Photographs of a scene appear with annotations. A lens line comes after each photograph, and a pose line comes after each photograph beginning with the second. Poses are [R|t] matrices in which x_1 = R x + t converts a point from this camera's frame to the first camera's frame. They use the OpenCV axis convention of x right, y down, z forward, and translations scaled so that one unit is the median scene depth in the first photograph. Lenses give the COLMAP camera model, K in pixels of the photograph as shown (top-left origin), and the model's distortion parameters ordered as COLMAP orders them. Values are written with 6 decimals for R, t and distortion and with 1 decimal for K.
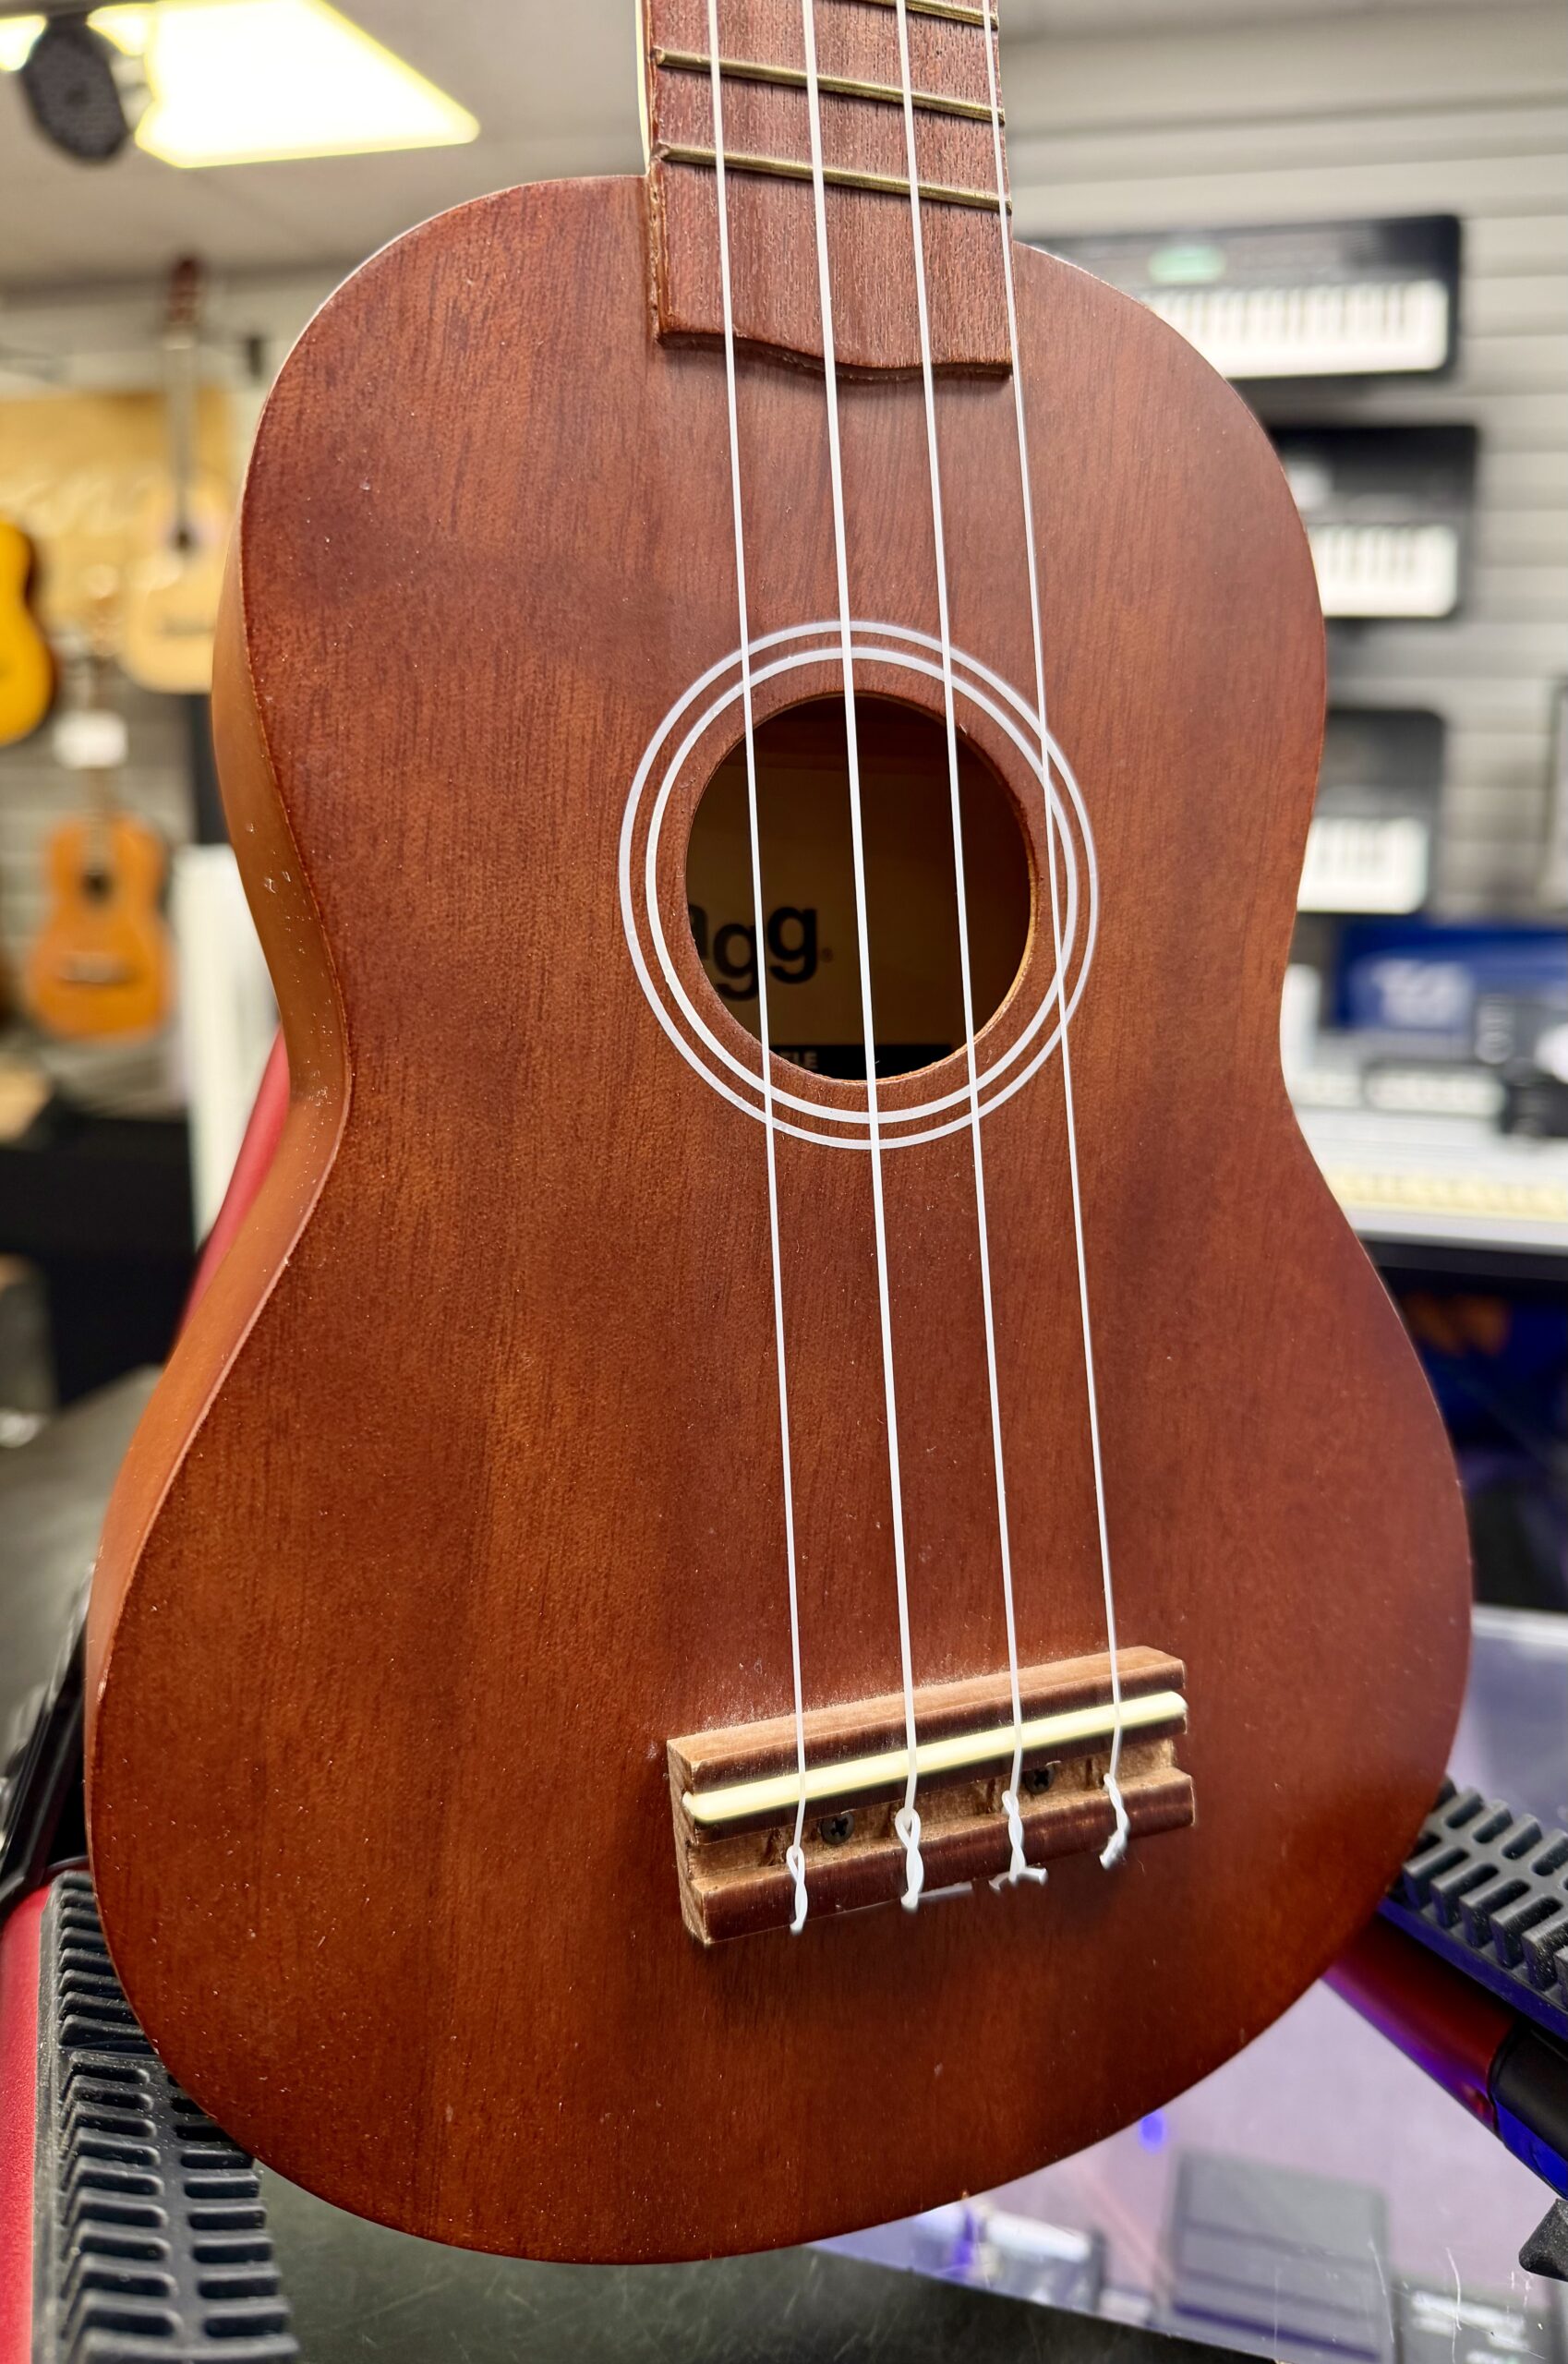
lens RADIAL K [[1881.9, 0, 795.9], [0, 1881.9, 1115.9], [0, 0, 1]] dist [-0.050047, -0.004569]
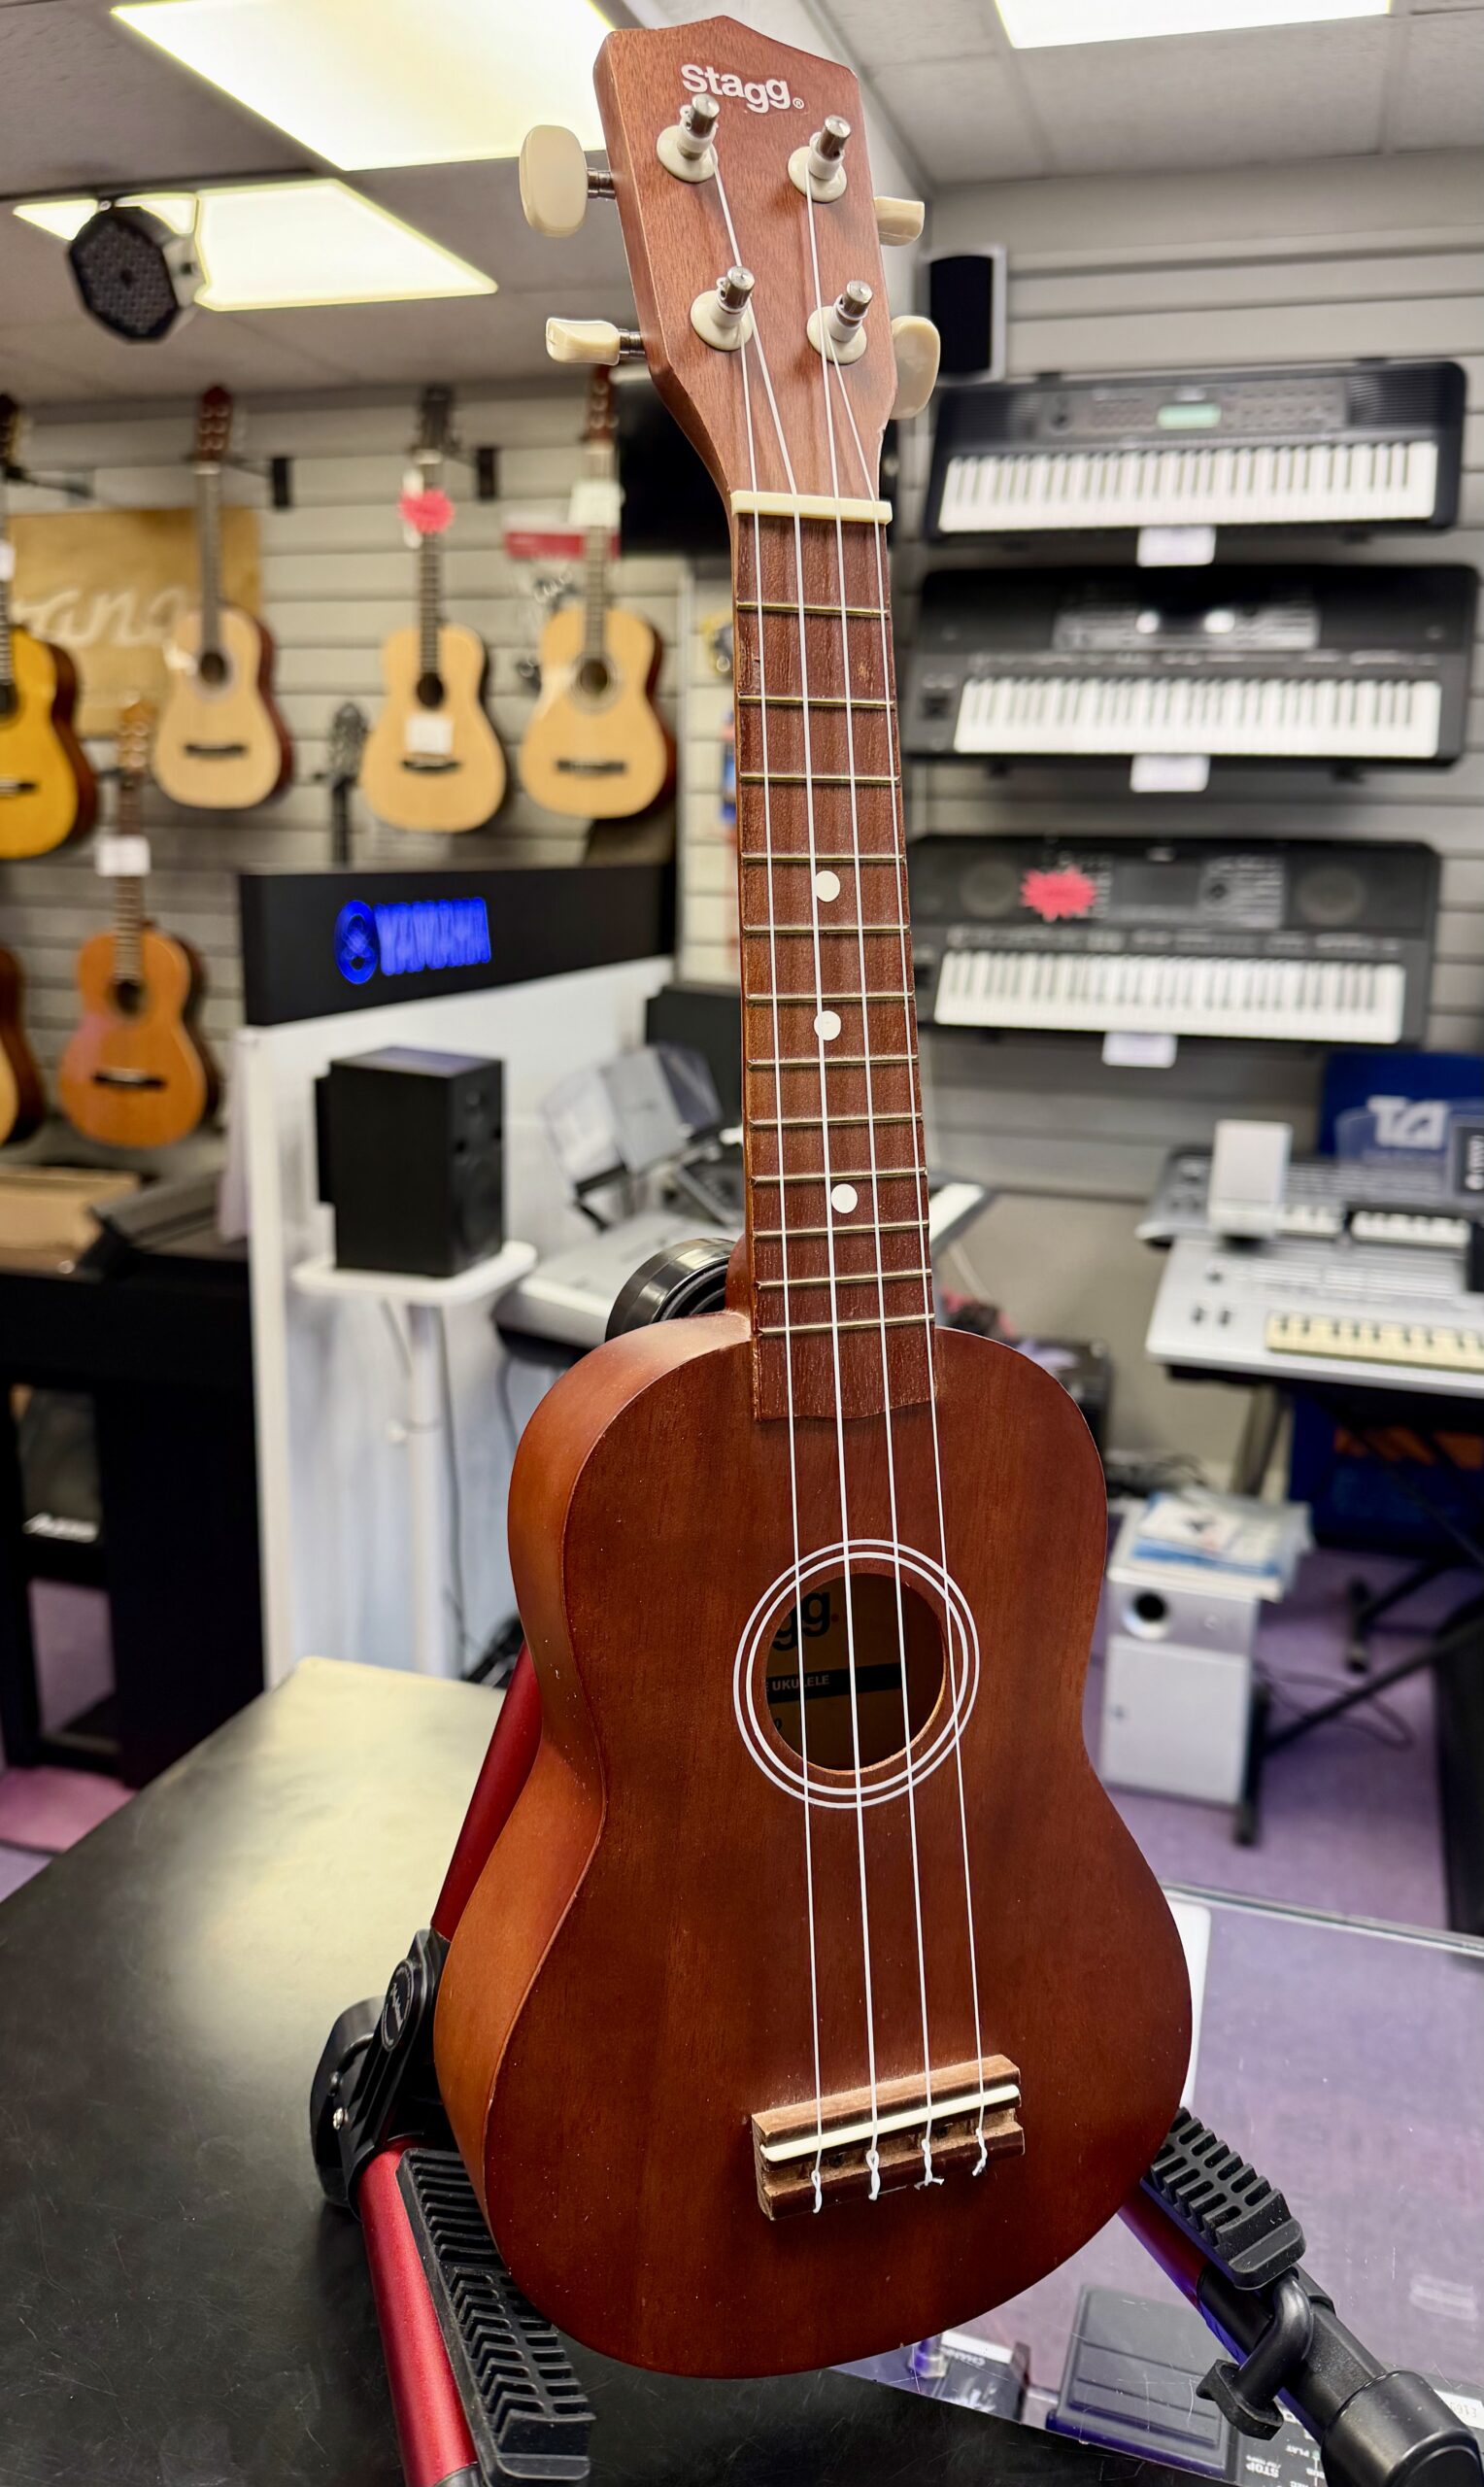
lens RADIAL K [[1806.0, 0, 742.0], [0, 1806.0, 1243.5], [0, 0, 1]] dist [0.051001, -0.112352]
pose [[0.999481, 0.011700, -0.030005, -0.031215], [-0.011357, 0.999868, 0.011577, -0.598360], [0.030137, -0.011230, 0.999483, -0.900240]]
